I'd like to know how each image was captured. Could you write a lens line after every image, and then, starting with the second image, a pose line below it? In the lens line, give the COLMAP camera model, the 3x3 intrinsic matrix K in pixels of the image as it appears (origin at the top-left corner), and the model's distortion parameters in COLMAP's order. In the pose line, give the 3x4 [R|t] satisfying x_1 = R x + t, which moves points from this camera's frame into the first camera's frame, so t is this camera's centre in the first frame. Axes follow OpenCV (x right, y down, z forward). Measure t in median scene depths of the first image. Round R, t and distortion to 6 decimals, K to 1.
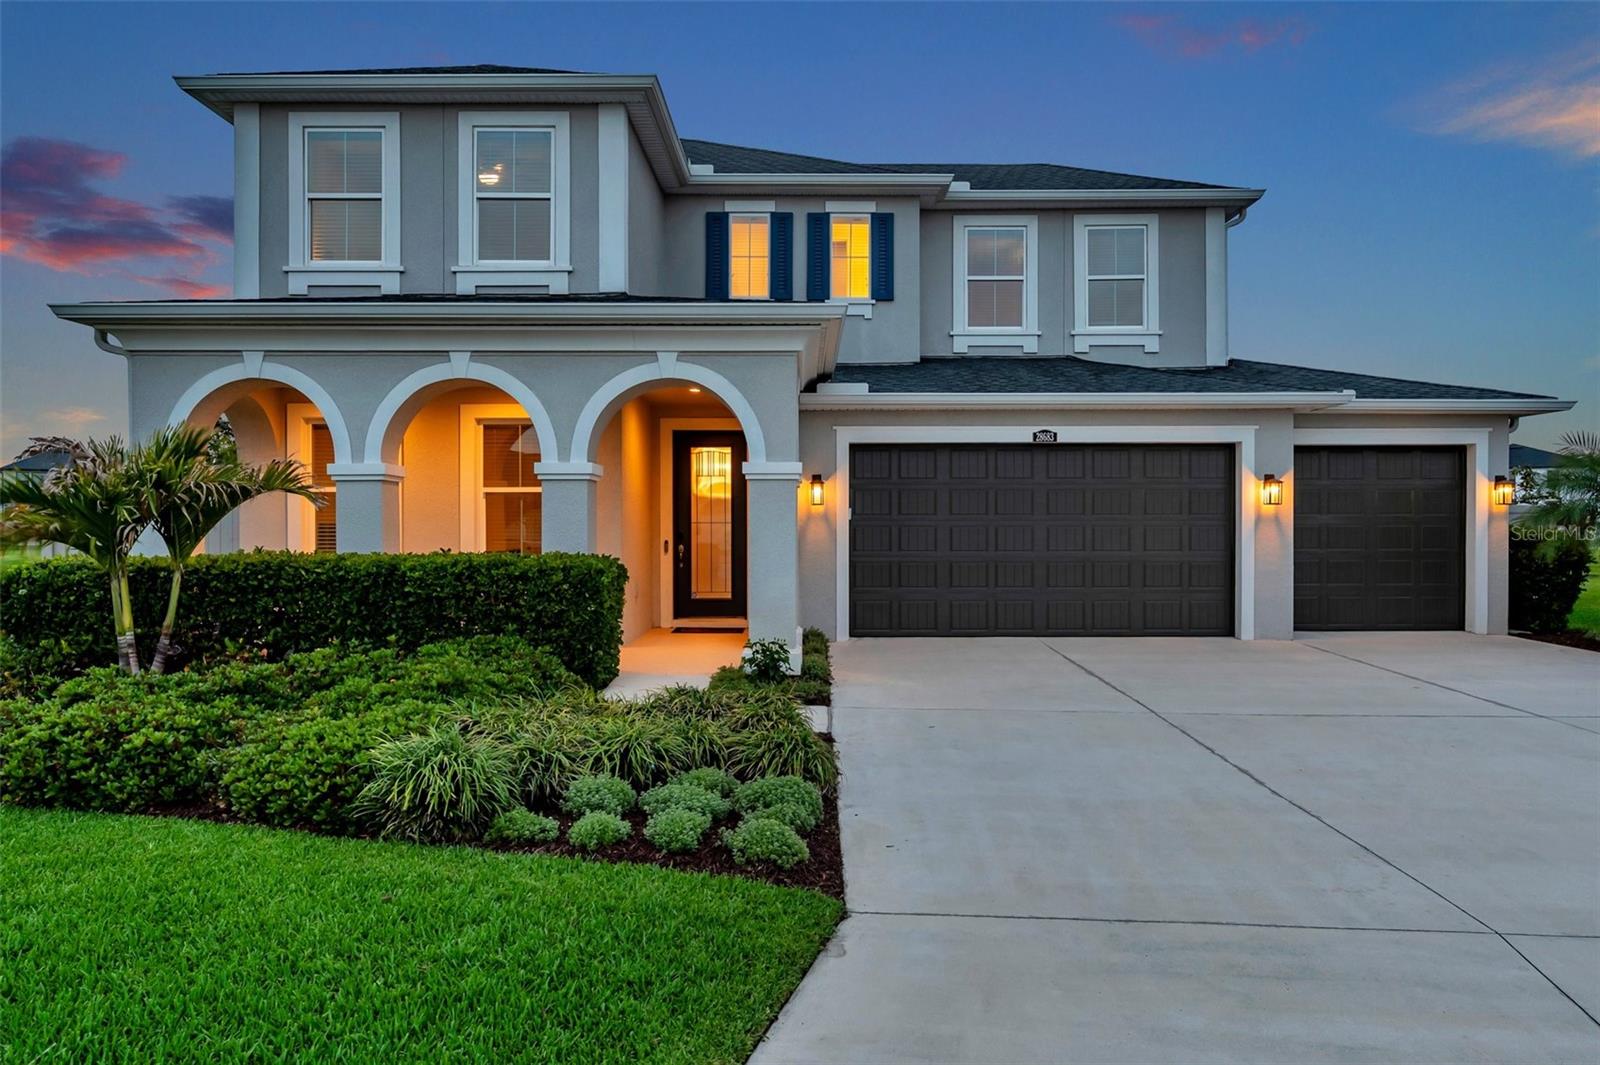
lens RADIAL K [[1069.3, 0, 797.5], [0, 1069.3, 537.1], [0, 0, 1]] dist [-0.004573, 0.004412]
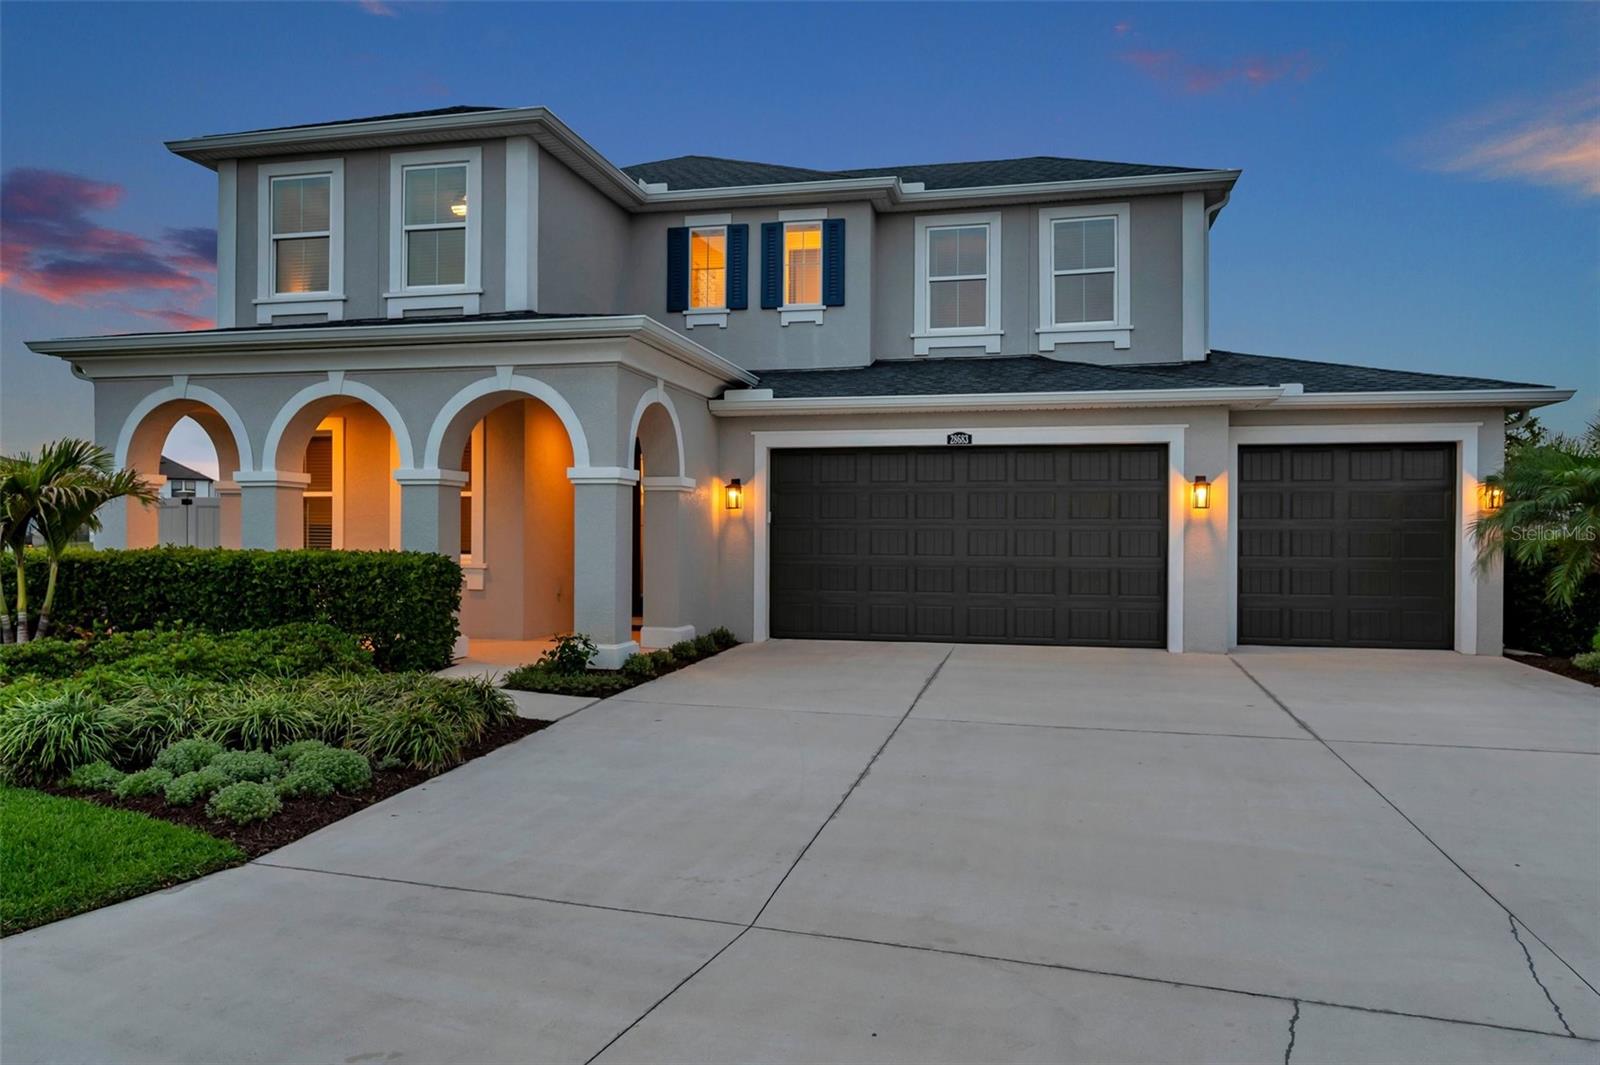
lens RADIAL K [[1069.3, 0, 748.2], [0, 1069.3, 535.8], [0, 0, 1]] dist [-0.004573, 0.004412]
pose [[0.975580, 0.006561, -0.219546, 0.291740], [-0.007659, 0.999962, -0.004147, 0.000625], [0.219511, 0.005727, 0.975593, -0.000062]]
